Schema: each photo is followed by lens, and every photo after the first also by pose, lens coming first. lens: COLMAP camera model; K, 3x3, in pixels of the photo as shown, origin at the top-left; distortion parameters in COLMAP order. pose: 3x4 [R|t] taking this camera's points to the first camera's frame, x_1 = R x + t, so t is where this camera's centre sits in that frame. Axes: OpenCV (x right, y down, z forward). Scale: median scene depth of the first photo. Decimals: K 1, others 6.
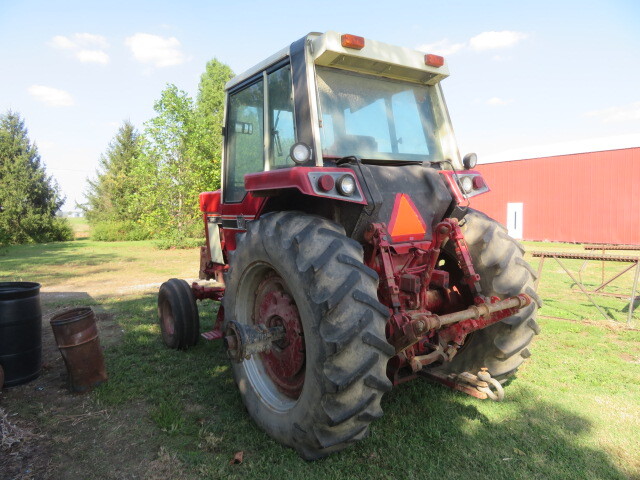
lens RADIAL K [[456.1, 0, 318.6], [0, 456.1, 241.1], [0, 0, 1]] dist [-0.029351, 0.008154]
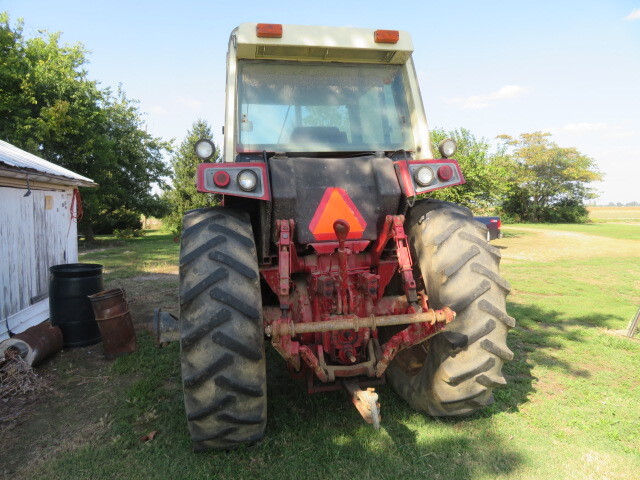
lens RADIAL K [[456.1, 0, 317.7], [0, 456.1, 240.5], [0, 0, 1]] dist [-0.029351, 0.008154]
pose [[0.924246, 0.030874, -0.380548, 0.503982], [-0.026312, 0.999506, 0.017186, -0.013061], [0.380891, -0.005871, 0.924601, 0.136073]]
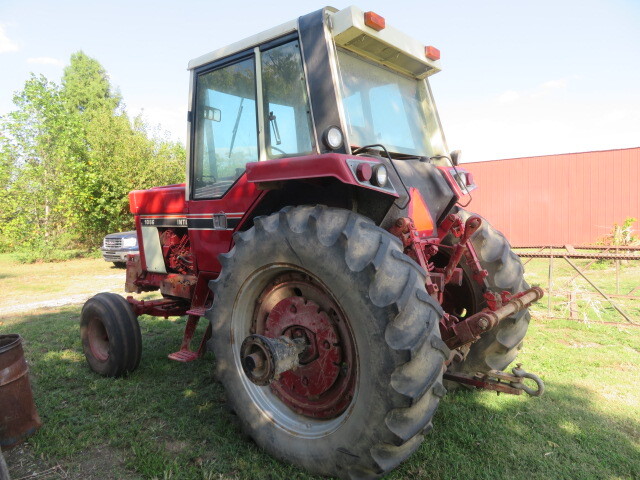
lens RADIAL K [[456.1, 0, 320.9], [0, 456.1, 239.3], [0, 0, 1]] dist [-0.029351, 0.008154]
pose [[0.961233, -0.019345, 0.275056, -0.266511], [0.025445, 0.999503, -0.018627, 0.016052], [-0.274559, 0.024904, 0.961248, 0.143462]]
